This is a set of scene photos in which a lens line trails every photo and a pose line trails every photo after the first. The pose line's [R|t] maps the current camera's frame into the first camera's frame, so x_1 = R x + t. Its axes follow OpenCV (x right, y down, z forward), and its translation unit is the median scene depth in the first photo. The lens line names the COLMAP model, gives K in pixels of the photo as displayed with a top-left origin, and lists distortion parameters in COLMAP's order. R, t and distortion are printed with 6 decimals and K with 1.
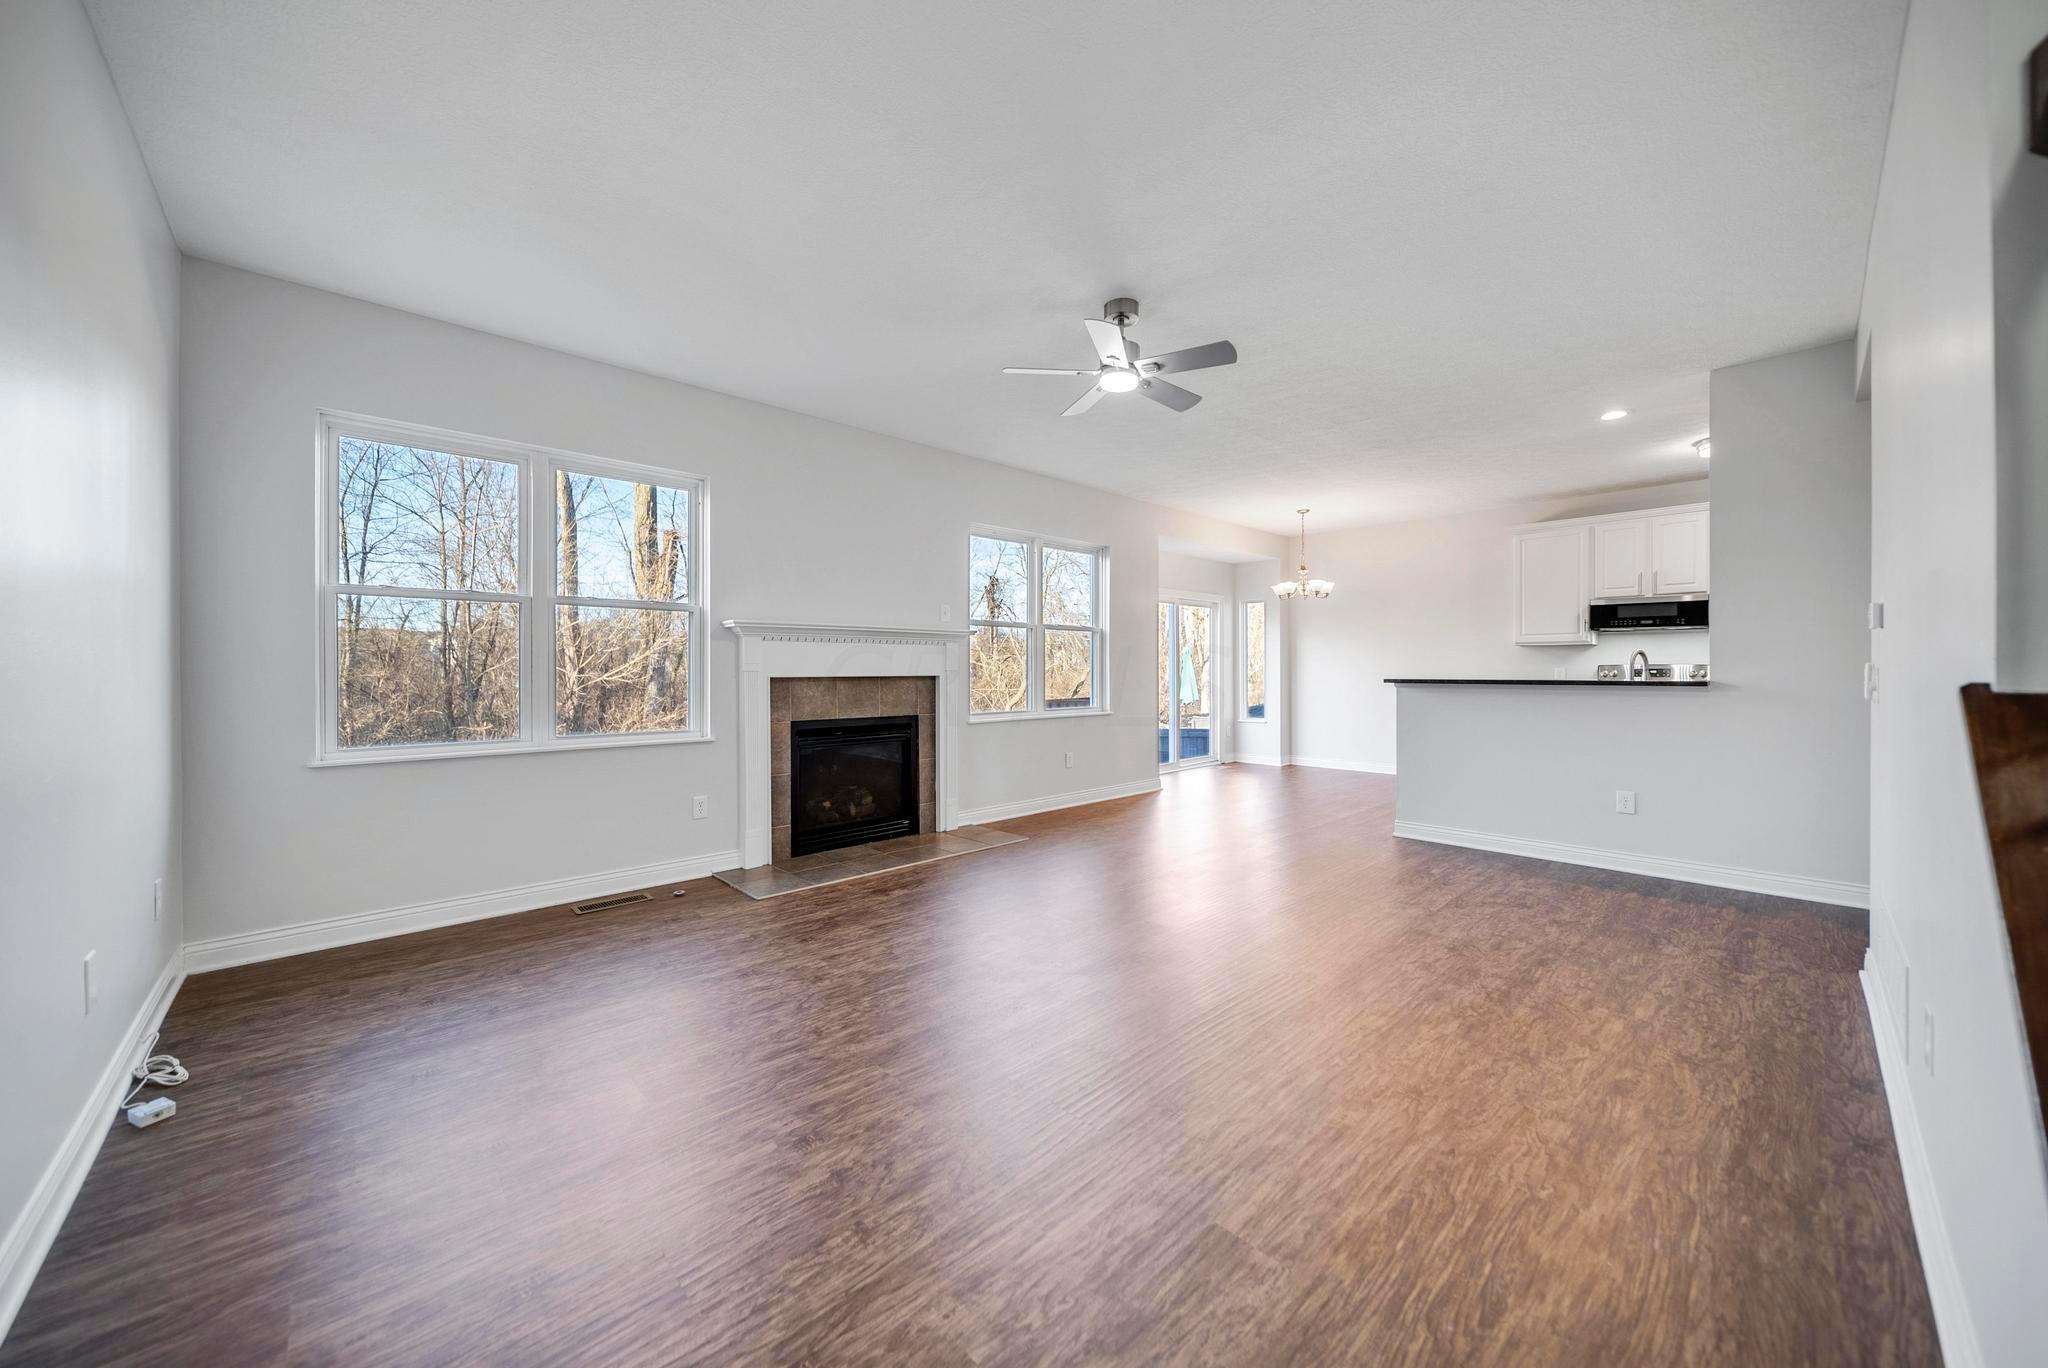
lens RADIAL K [[730.7, 0, 1019.4], [0, 730.7, 675.6], [0, 0, 1]] dist [-0.002751, -0.000031]
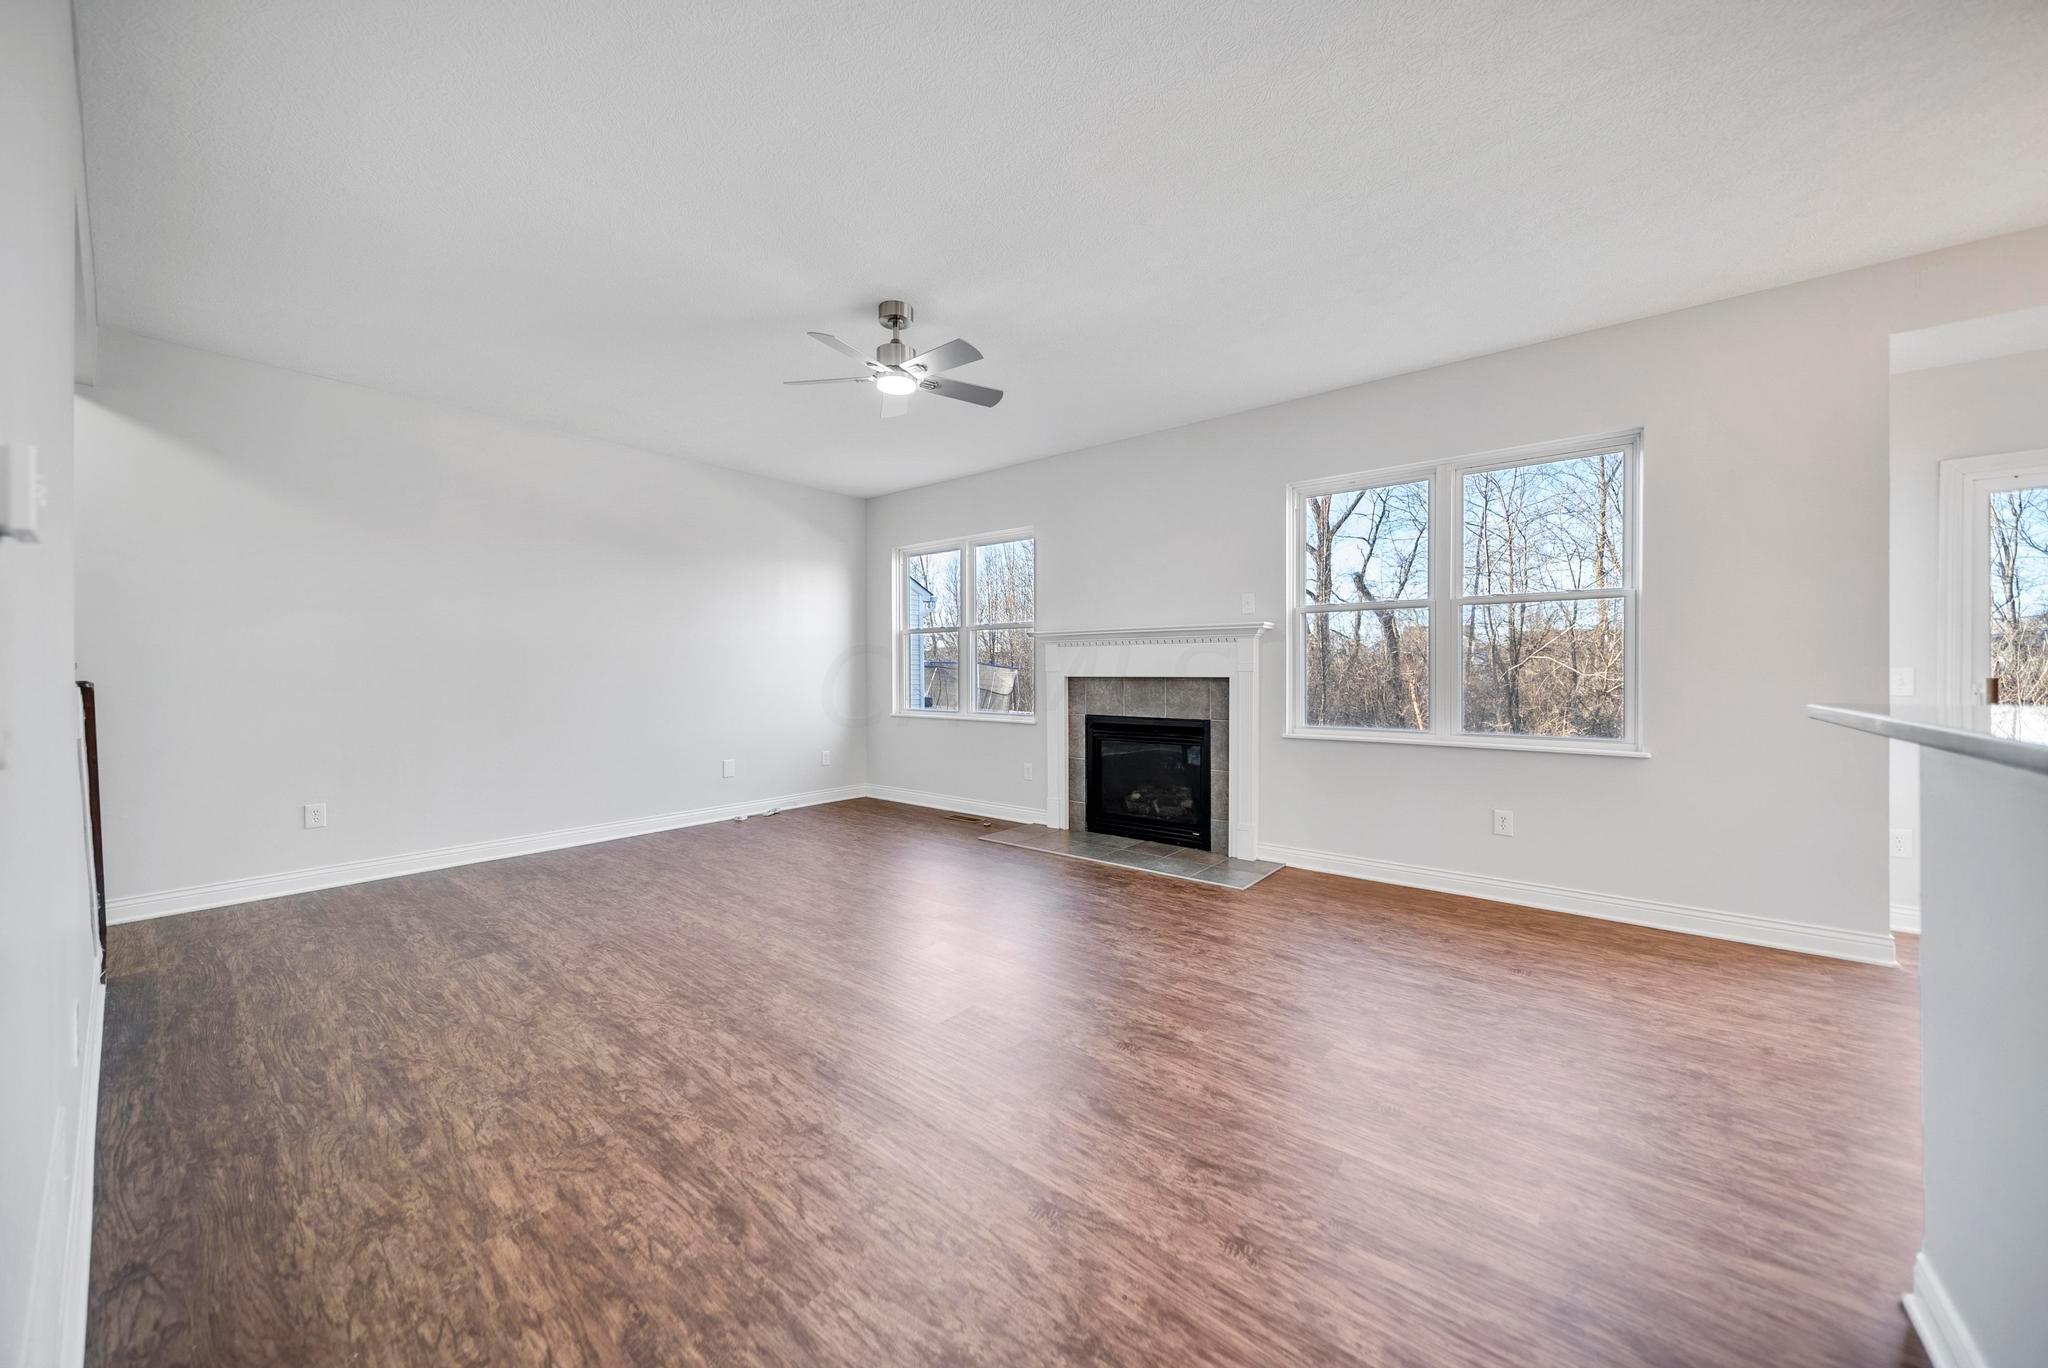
lens RADIAL K [[730.7, 0, 1025.4], [0, 730.7, 677.7], [0, 0, 1]] dist [-0.002751, -0.000031]
pose [[0.137707, 0.011852, -0.990402, 1.007470], [-0.006651, 0.999917, 0.011041, -0.010056], [0.990451, 0.005067, 0.137774, 0.899193]]
